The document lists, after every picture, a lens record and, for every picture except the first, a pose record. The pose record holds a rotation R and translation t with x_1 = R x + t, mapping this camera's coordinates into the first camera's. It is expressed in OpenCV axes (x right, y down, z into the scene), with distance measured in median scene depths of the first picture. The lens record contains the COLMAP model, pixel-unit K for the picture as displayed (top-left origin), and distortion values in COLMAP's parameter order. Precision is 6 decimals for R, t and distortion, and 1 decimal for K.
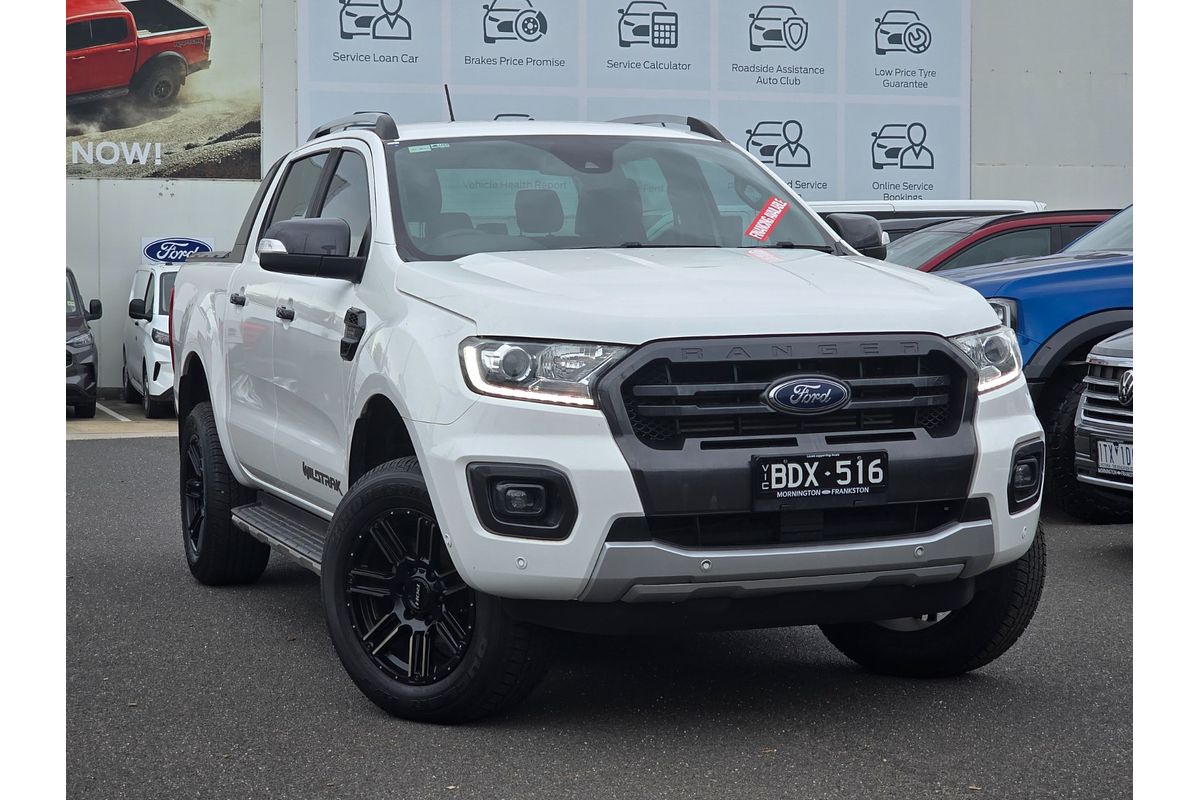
lens RADIAL K [[2100.8, 0, 599.9], [0, 2100.8, 431.1], [0, 0, 1]] dist [0.008681, 0.075411]
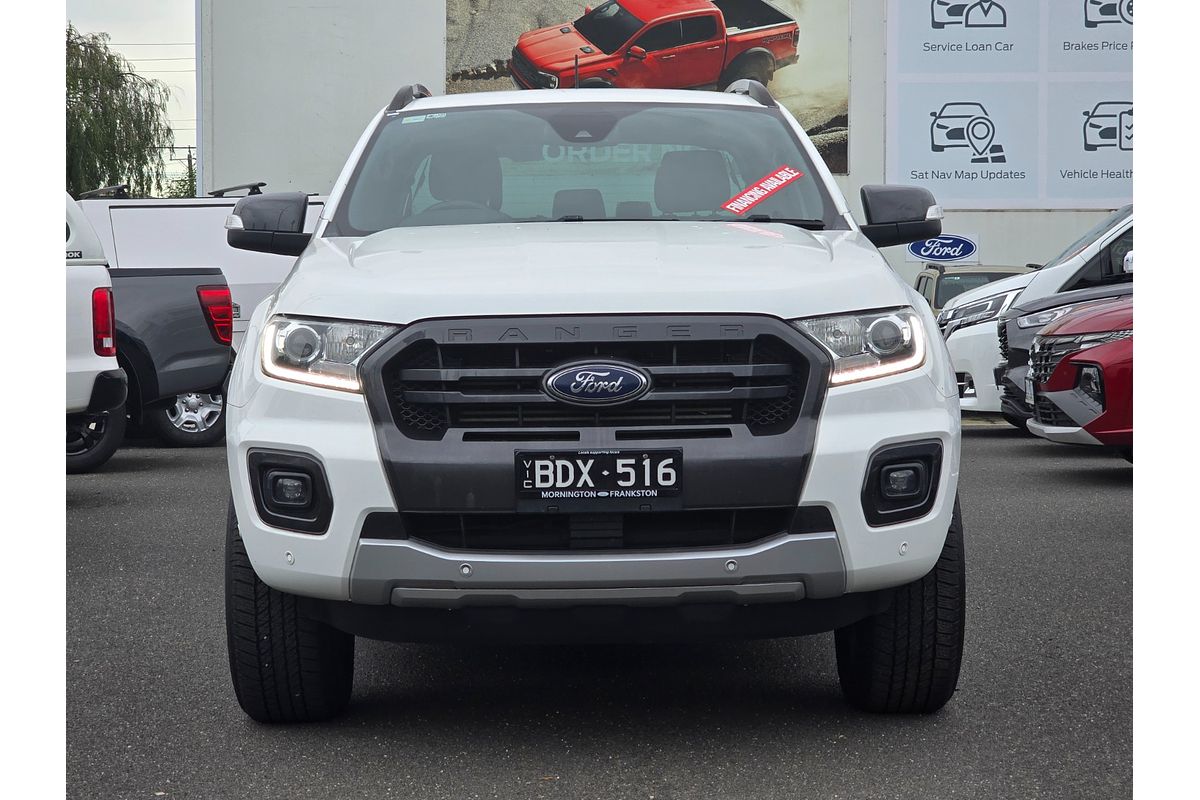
lens RADIAL K [[2100.8, 0, 599.9], [0, 2100.8, 431.1], [0, 0, 1]] dist [0.008681, 0.075411]
pose [[0.944935, 0.026689, -0.326167, 0.390155], [-0.026390, 0.999637, 0.005344, -0.001872], [0.326192, 0.003558, 0.945297, 0.168021]]
